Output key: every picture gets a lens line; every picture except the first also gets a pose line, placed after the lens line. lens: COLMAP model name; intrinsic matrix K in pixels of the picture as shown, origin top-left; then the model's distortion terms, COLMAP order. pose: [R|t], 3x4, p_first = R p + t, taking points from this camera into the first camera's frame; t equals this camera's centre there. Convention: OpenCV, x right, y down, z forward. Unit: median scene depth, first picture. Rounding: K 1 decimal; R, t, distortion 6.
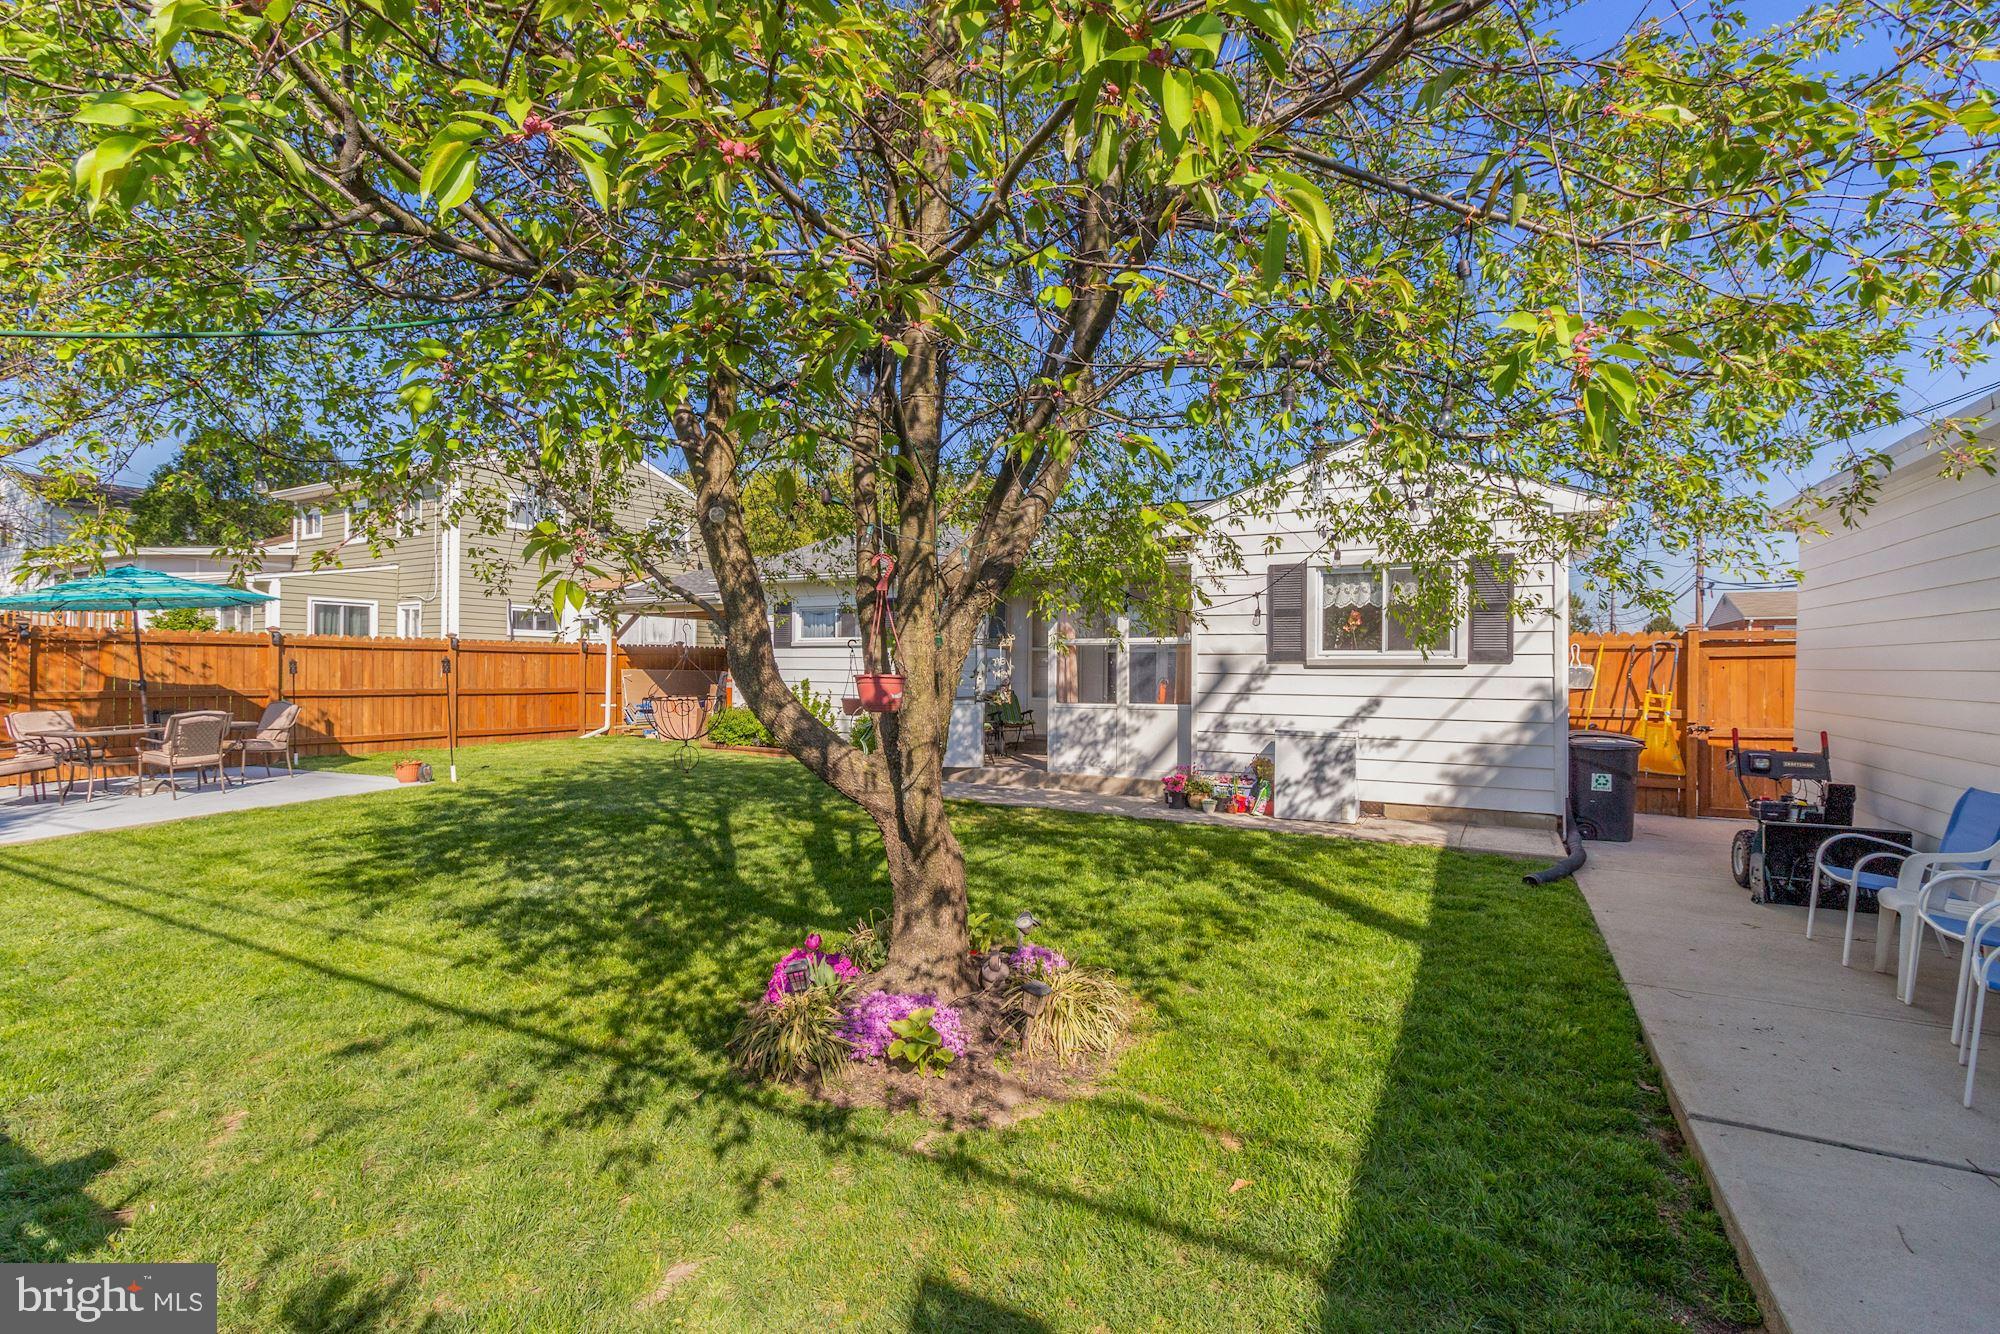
lens RADIAL K [[920.0, 0, 988.2], [0, 920.0, 675.8], [0, 0, 1]] dist [-0.002990, -0.000306]
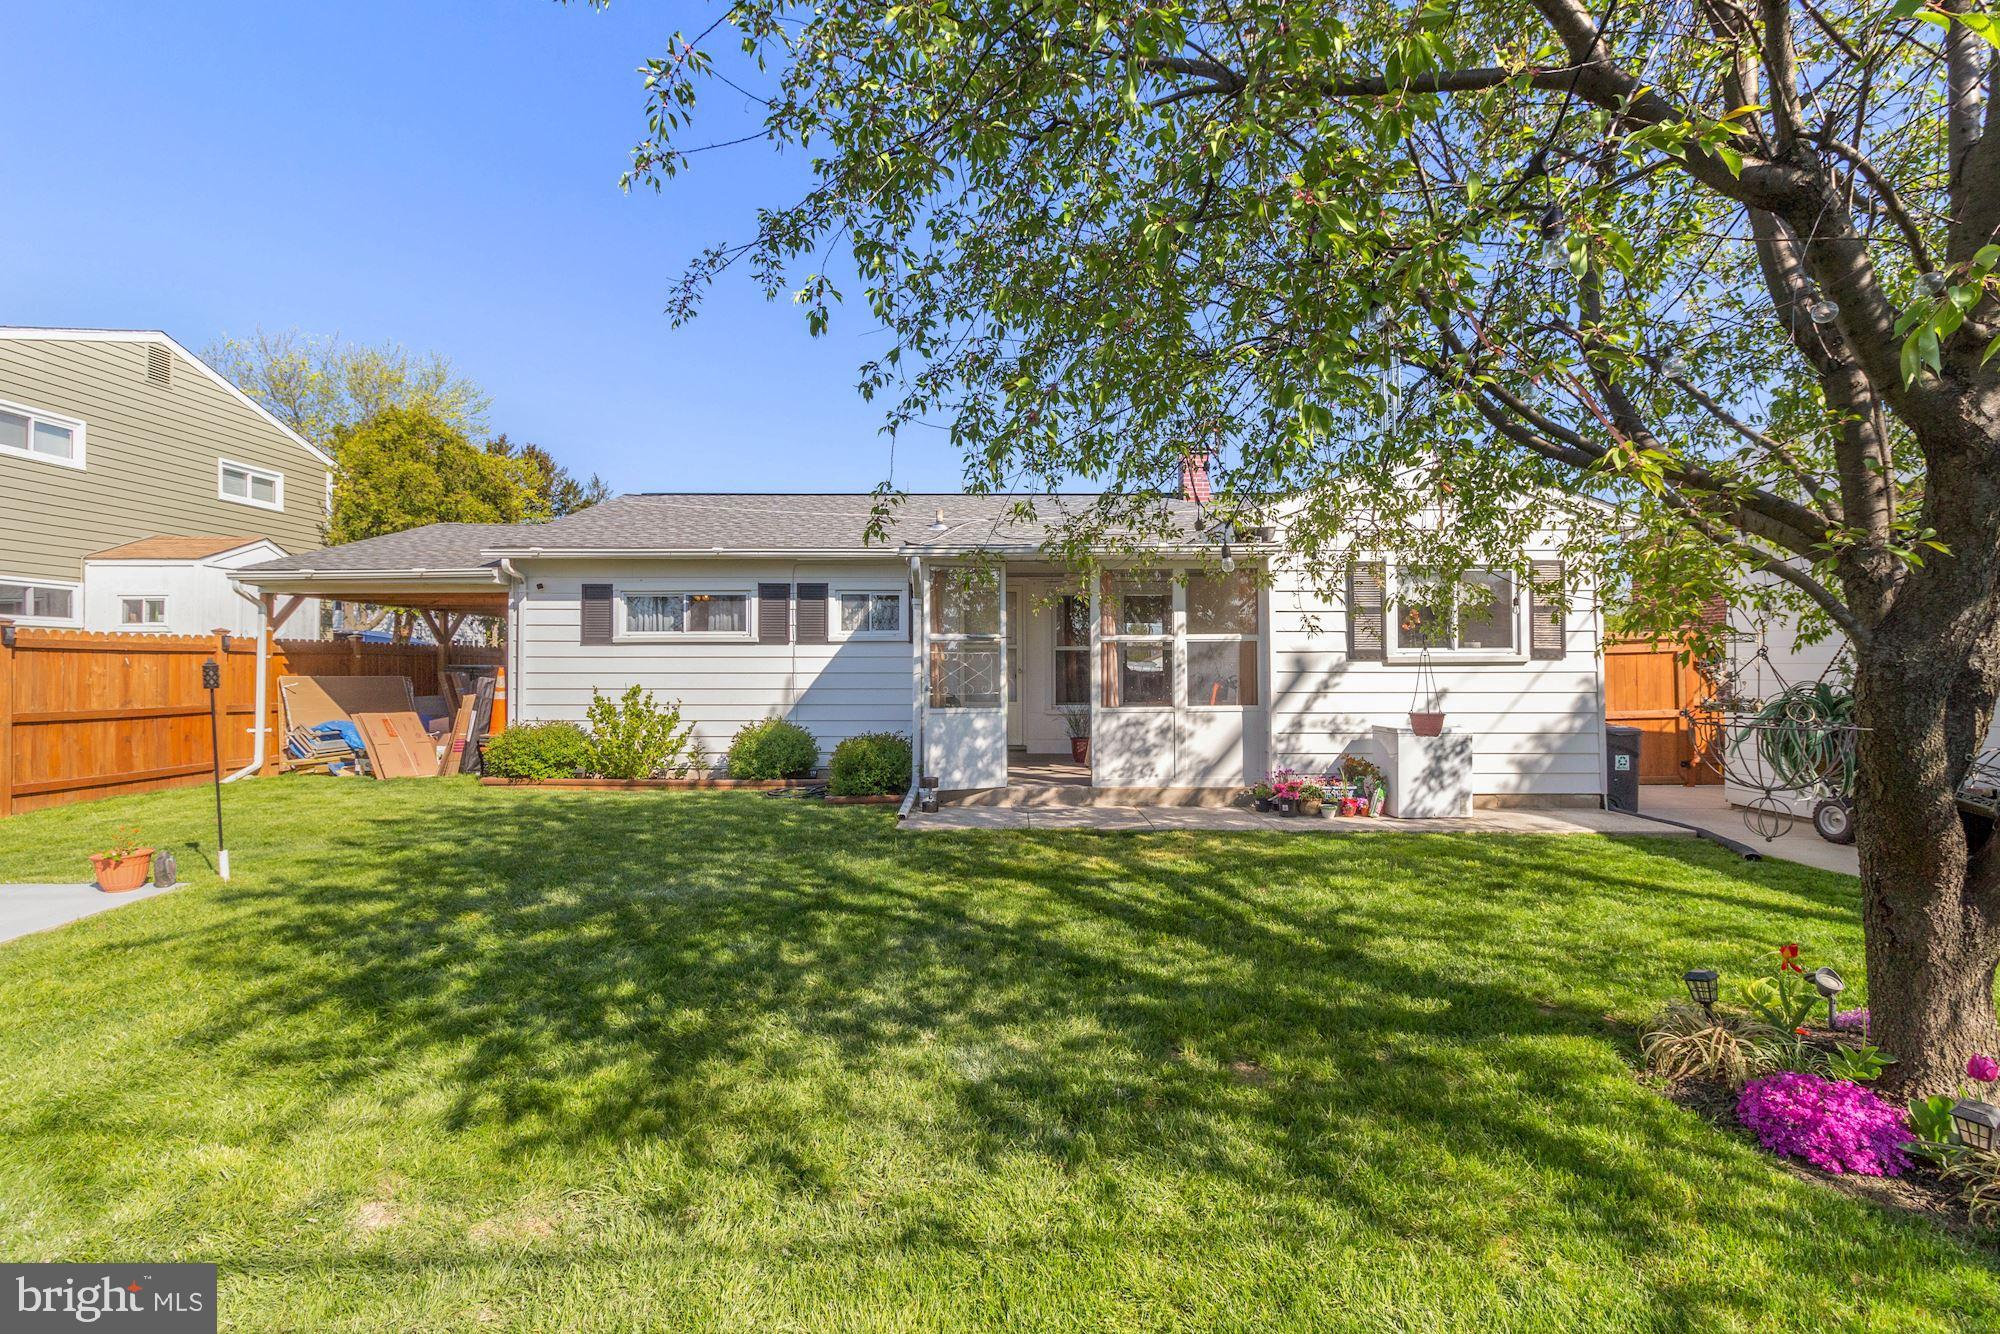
lens RADIAL K [[920.0, 0, 1003.6], [0, 920.0, 651.2], [0, 0, 1]] dist [-0.002990, -0.000306]
pose [[0.879174, -0.003013, 0.476491, -0.473485], [0.013746, 0.999724, -0.019042, -0.009569], [-0.476302, 0.023291, 0.878973, 0.297942]]
